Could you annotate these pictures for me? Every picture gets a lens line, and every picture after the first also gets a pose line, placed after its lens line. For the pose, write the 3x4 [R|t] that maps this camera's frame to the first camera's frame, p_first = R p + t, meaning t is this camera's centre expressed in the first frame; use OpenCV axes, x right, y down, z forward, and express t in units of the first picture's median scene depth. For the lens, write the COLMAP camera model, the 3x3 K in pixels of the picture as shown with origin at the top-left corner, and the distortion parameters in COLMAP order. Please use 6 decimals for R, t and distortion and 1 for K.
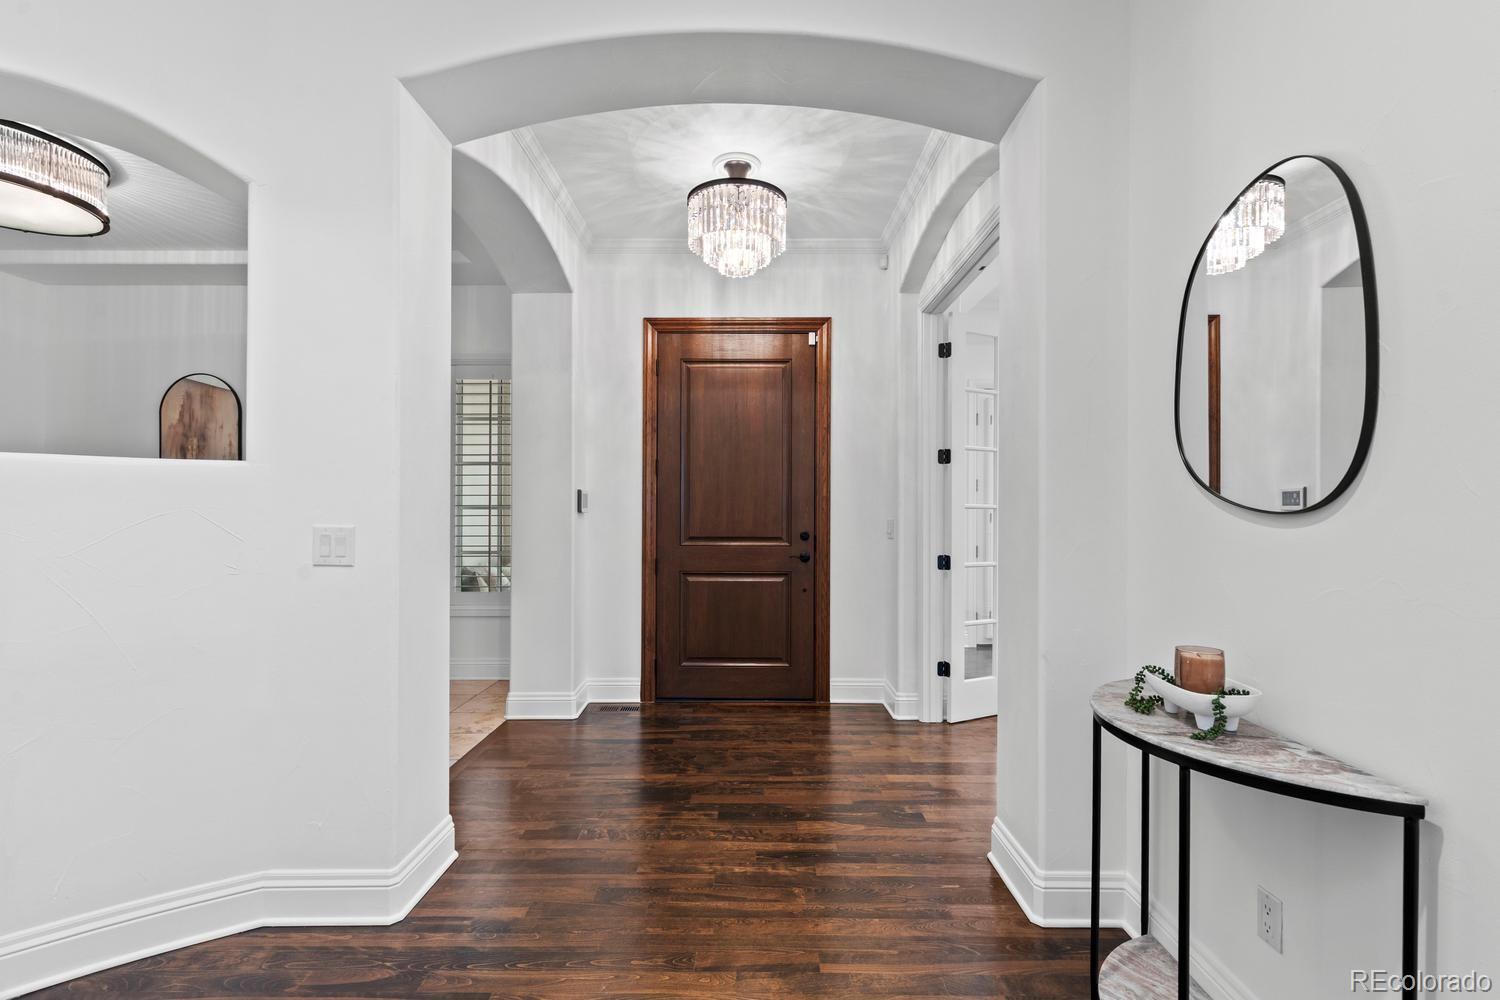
lens RADIAL K [[683.9, 0, 752.9], [0, 683.9, 513.4], [0, 0, 1]] dist [0.004124, -0.001246]
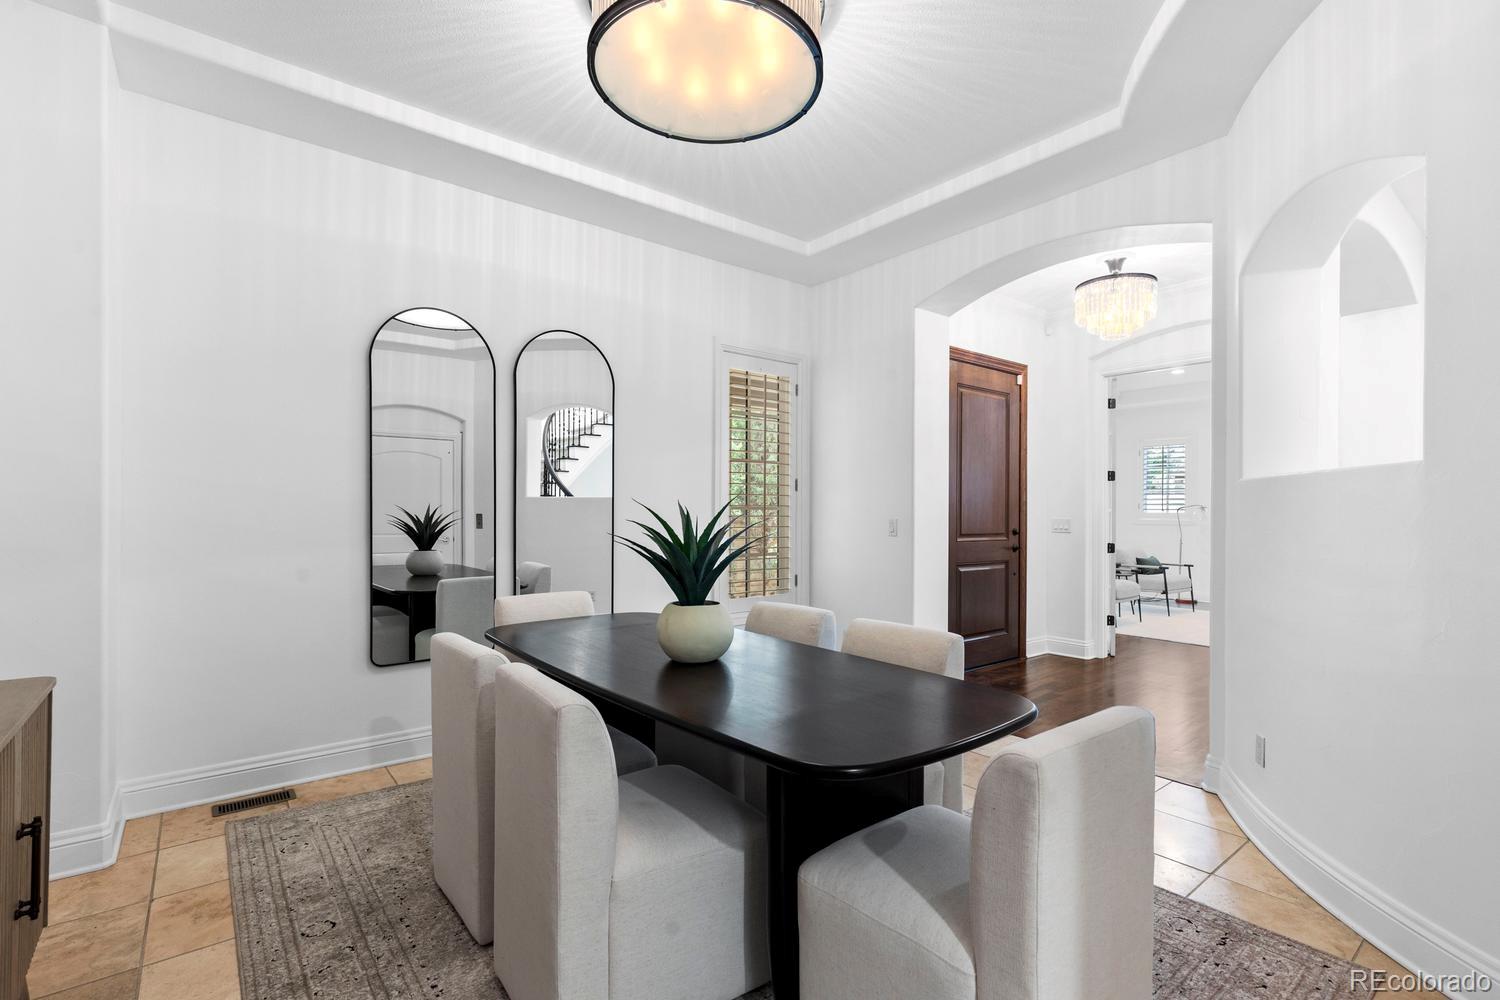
lens RADIAL K [[683.9, 0, 748.4], [0, 683.9, 505.8], [0, 0, 1]] dist [0.004124, -0.001246]
pose [[0.787757, 0.003252, 0.615977, -1.120454], [-0.004029, 0.999992, -0.000128, -0.013927], [-0.615973, -0.002381, 0.787764, 0.292197]]
